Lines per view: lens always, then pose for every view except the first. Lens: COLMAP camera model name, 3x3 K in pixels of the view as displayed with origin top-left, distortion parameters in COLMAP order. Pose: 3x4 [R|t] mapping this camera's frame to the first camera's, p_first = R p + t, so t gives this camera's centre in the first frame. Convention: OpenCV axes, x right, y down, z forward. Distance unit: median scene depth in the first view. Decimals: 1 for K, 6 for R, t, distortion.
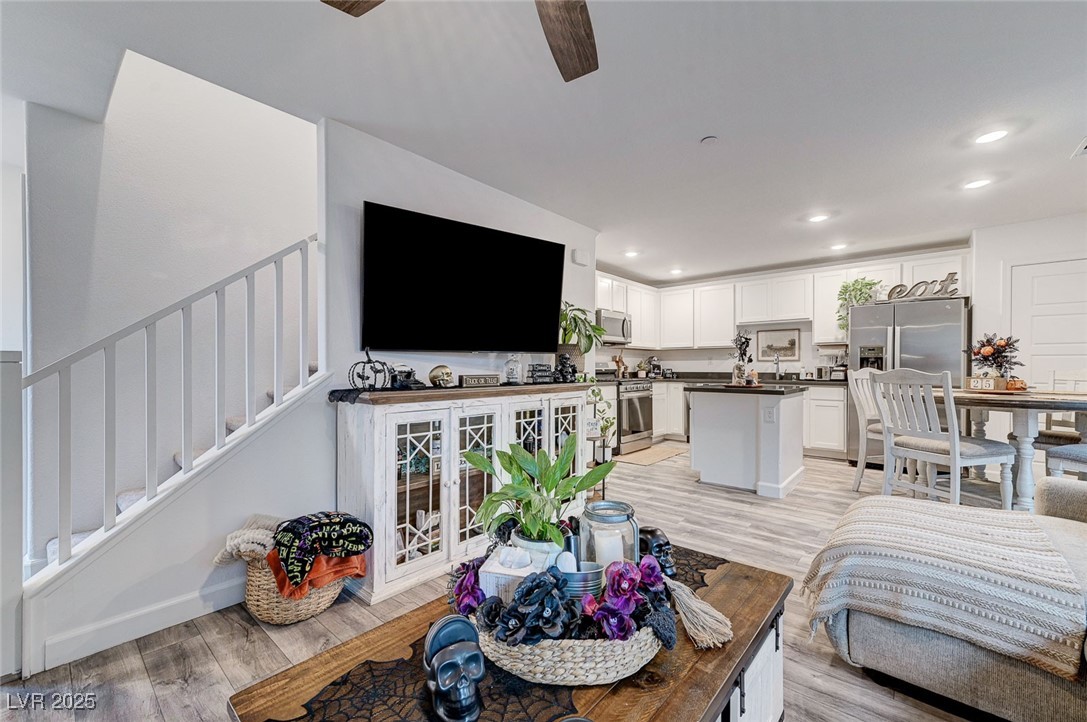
lens RADIAL K [[439.2, 0, 544.8], [0, 439.2, 368.7], [0, 0, 1]] dist [0.012397, 0.000004]
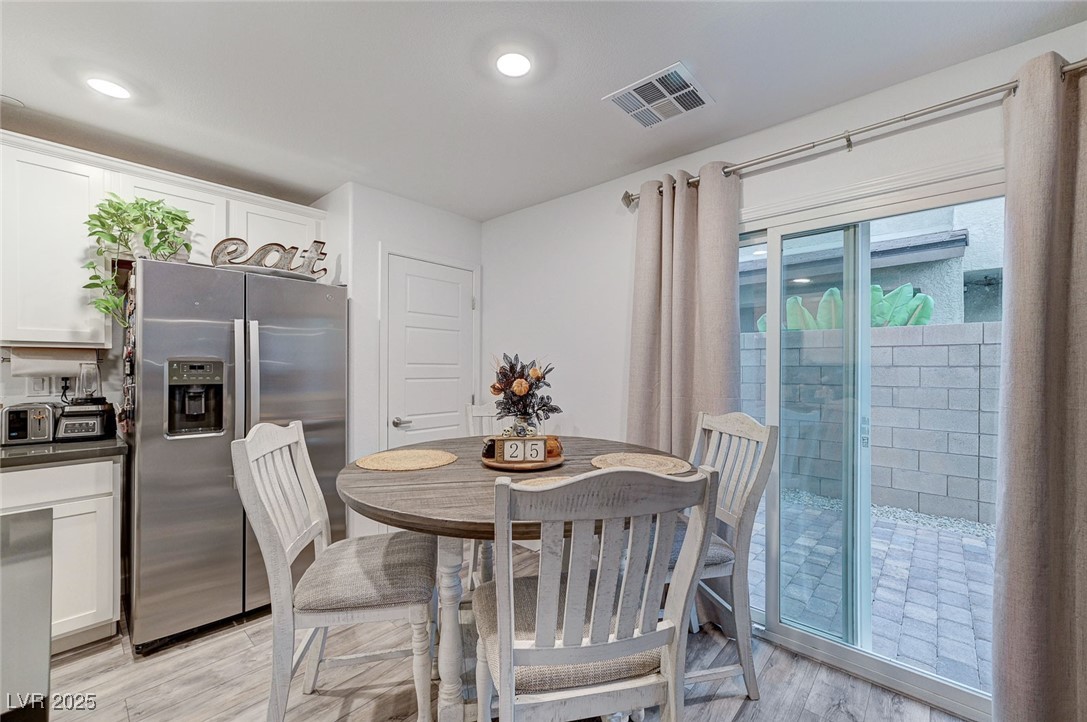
lens RADIAL K [[441.7, 0, 542.9], [0, 441.7, 366.0], [0, 0, 1]] dist [0.006460, 0.000067]
pose [[0.029518, 0.000745, 0.999564, 0.273691], [-0.000534, 1.000000, -0.000729, -0.038917], [-0.999564, -0.000512, 0.029519, 0.568633]]
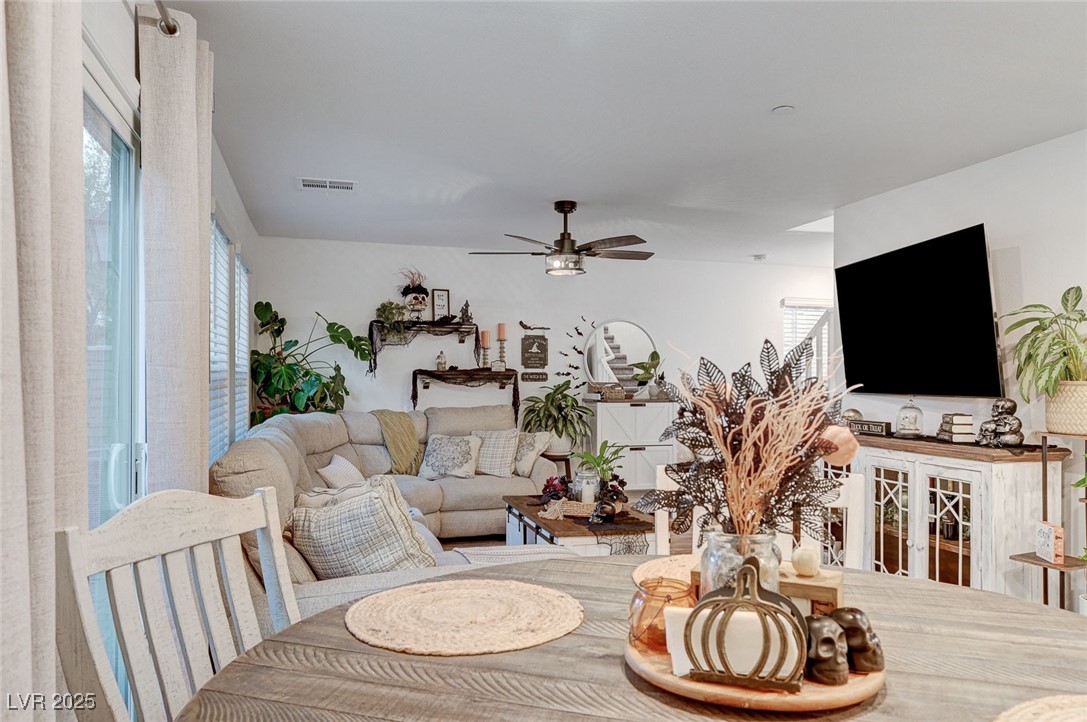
lens RADIAL K [[750.3, 0, 544.2], [0, 750.3, 380.9], [0, 0, 1]] dist [-0.005574, -0.001909]
pose [[-0.539243, 0.002428, -0.842147, 0.780667], [-0.007728, 0.999939, 0.007832, -0.039218], [0.842115, 0.010731, -0.539191, 0.647938]]
